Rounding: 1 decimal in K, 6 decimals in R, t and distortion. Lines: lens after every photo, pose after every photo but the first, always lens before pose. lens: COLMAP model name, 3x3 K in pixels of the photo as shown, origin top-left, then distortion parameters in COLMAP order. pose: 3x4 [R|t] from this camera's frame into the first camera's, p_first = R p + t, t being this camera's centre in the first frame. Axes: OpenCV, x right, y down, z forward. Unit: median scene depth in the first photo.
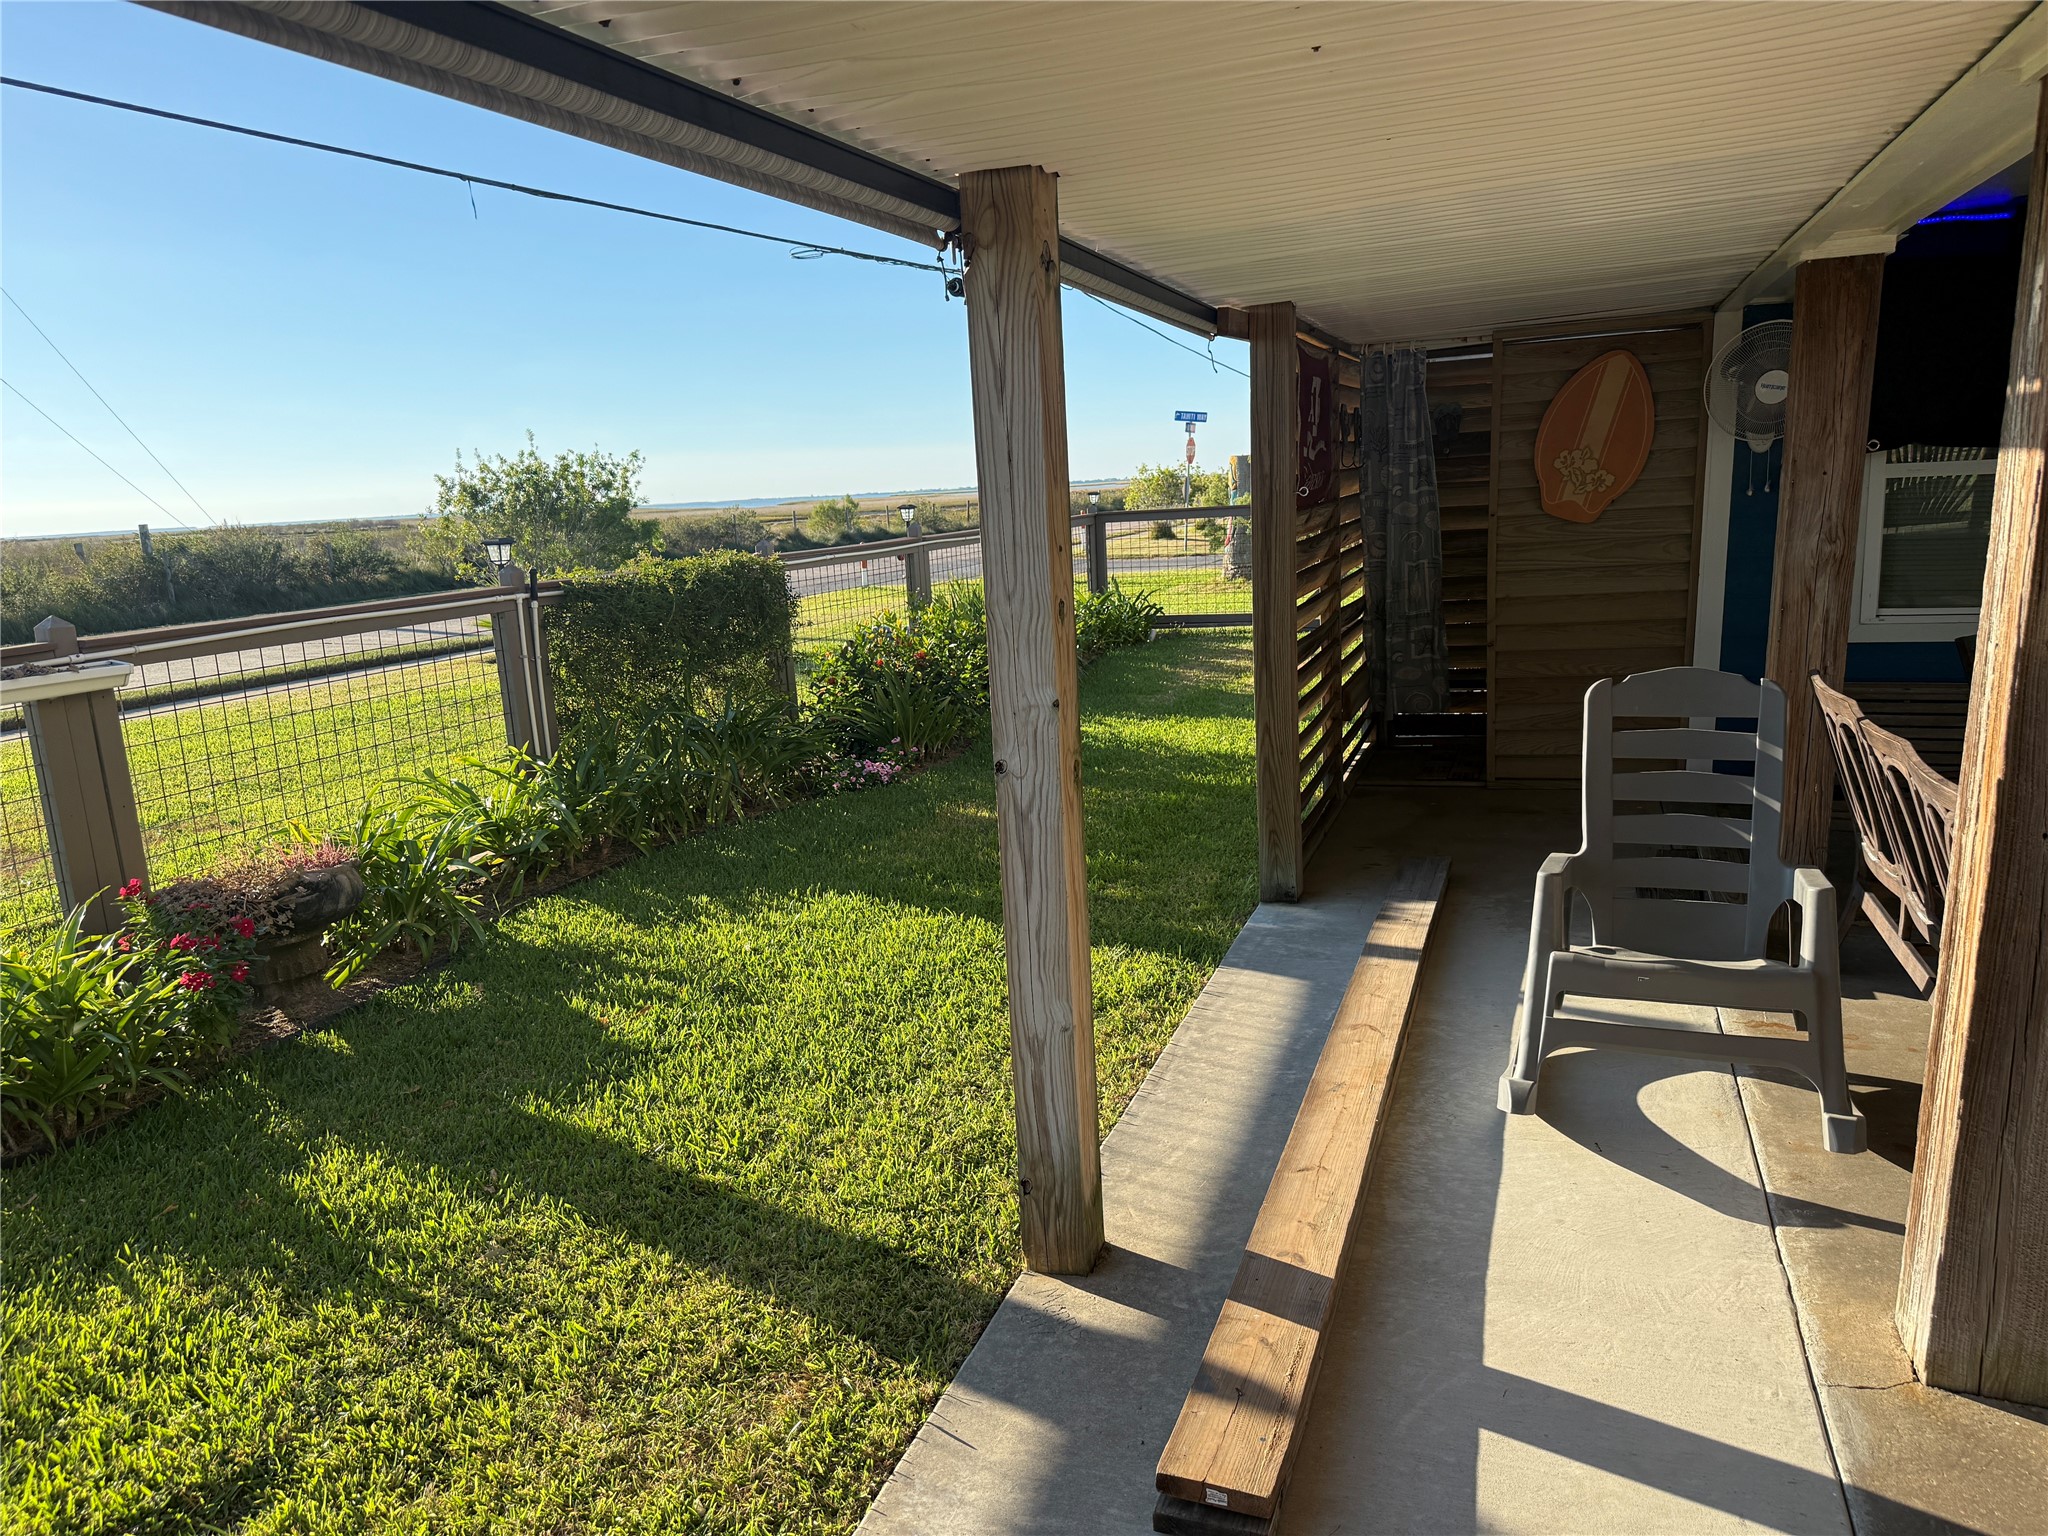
lens RADIAL K [[1435.6, 0, 1027.7], [0, 1435.6, 772.8], [0, 0, 1]] dist [0.014757, -0.012556]
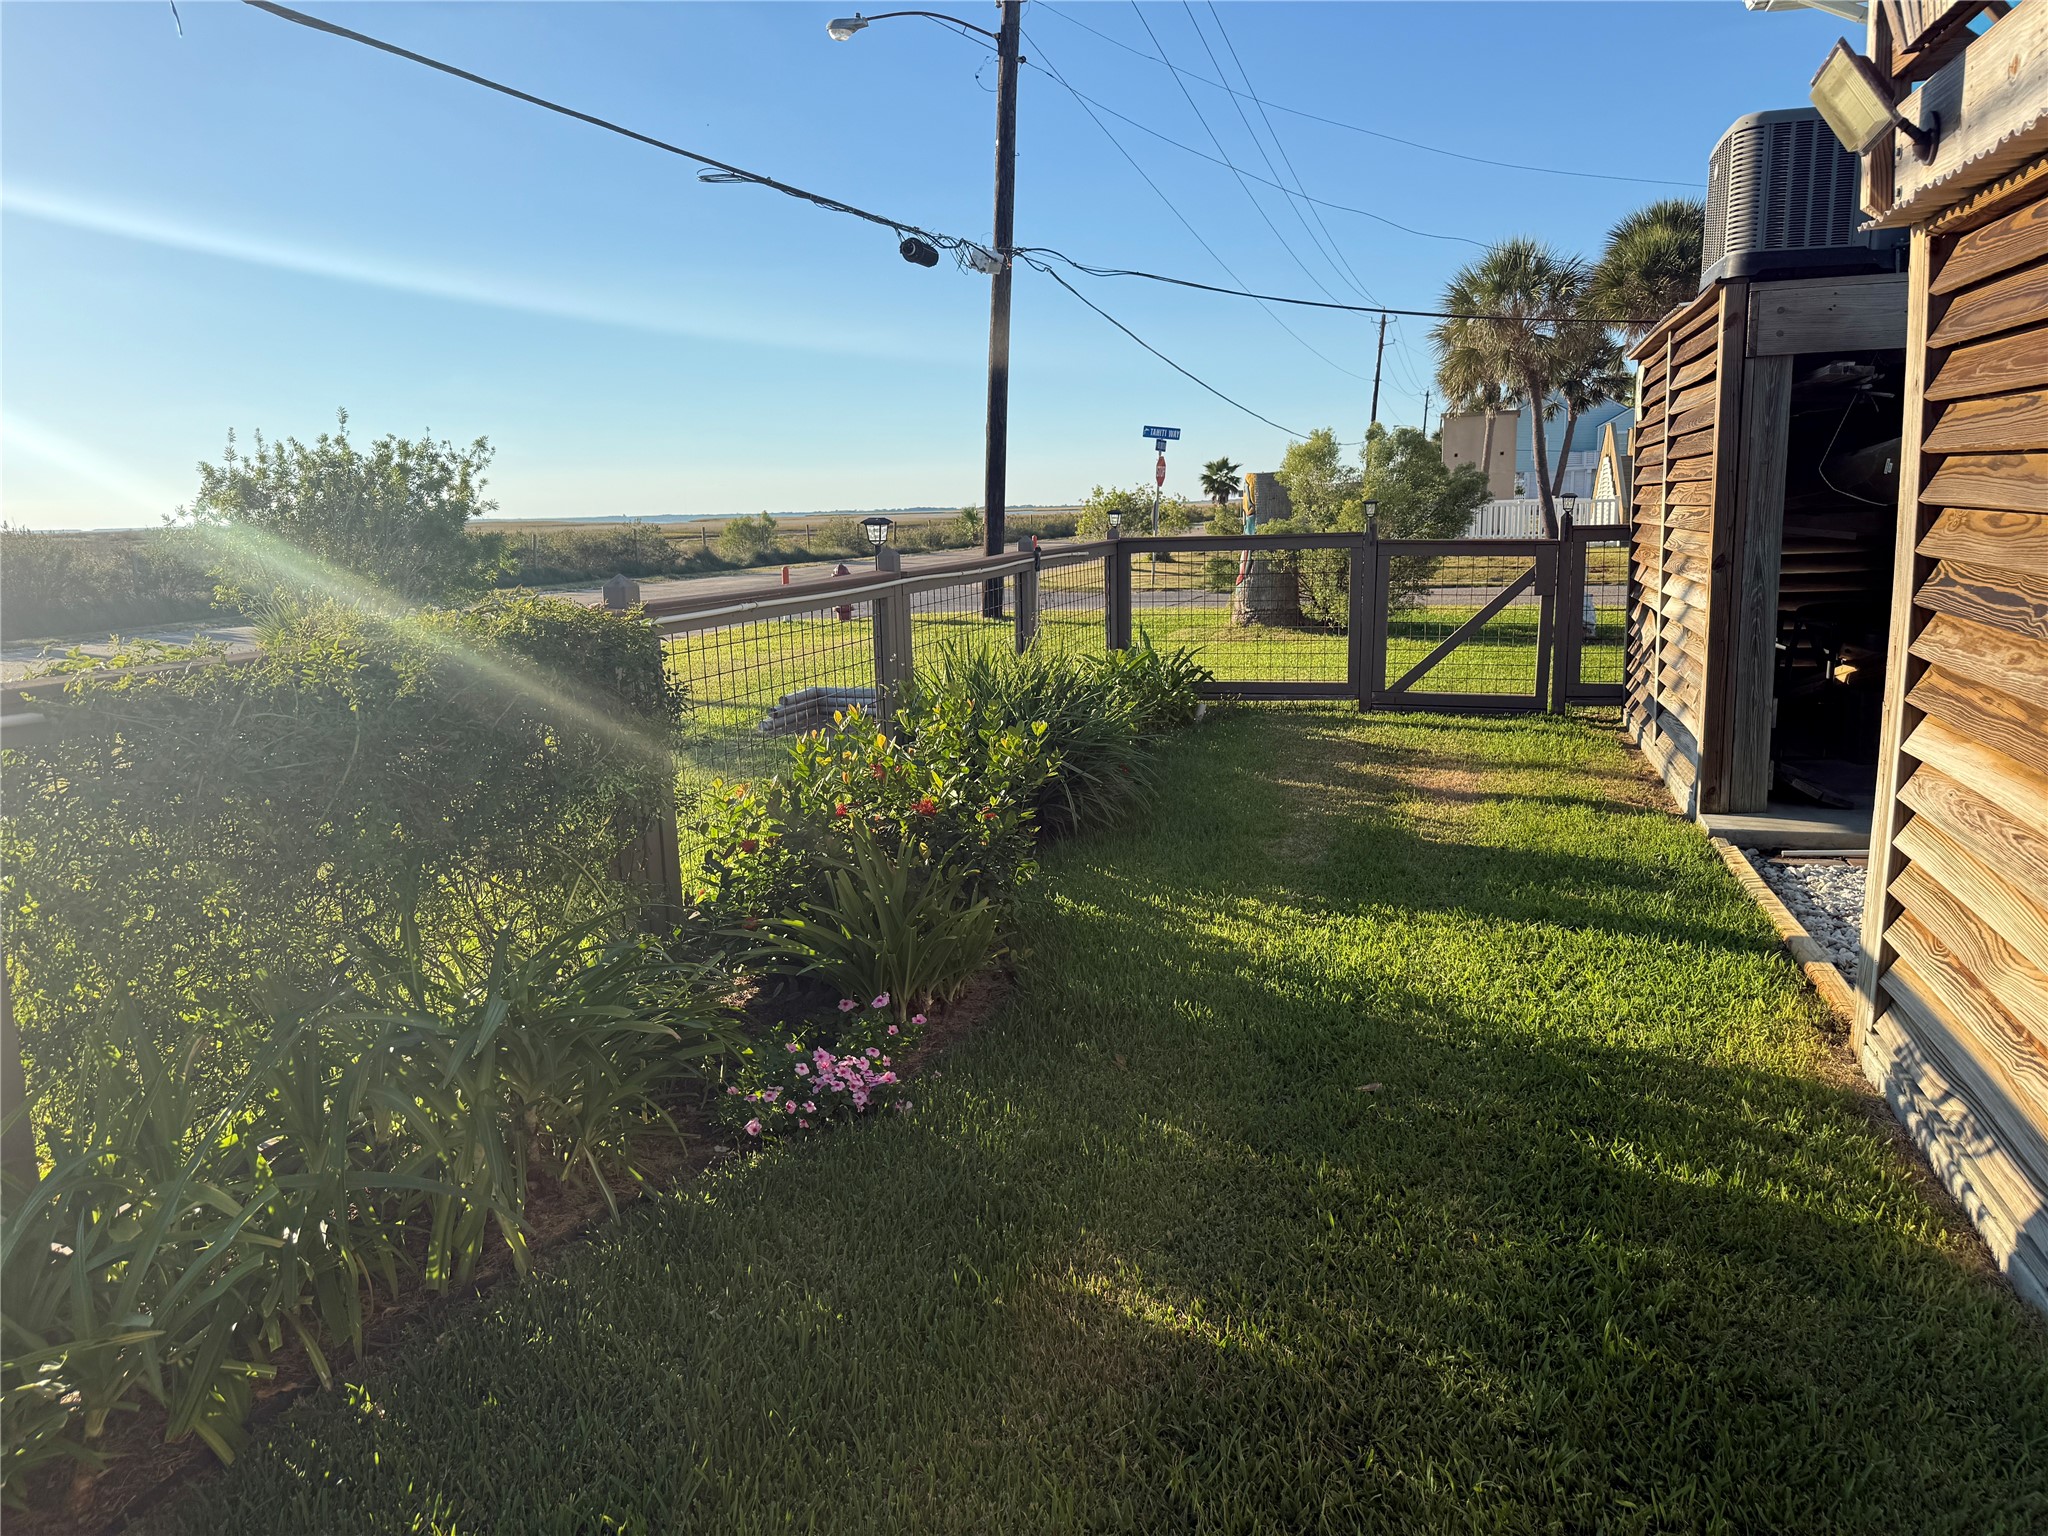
lens RADIAL K [[1435.6, 0, 1030.8], [0, 1435.6, 755.0], [0, 0, 1]] dist [0.014757, -0.012556]
pose [[0.997847, 0.015815, 0.063642, -0.035826], [-0.013967, 0.999471, -0.029372, -0.044200], [-0.064073, 0.028420, 0.997540, 0.250155]]
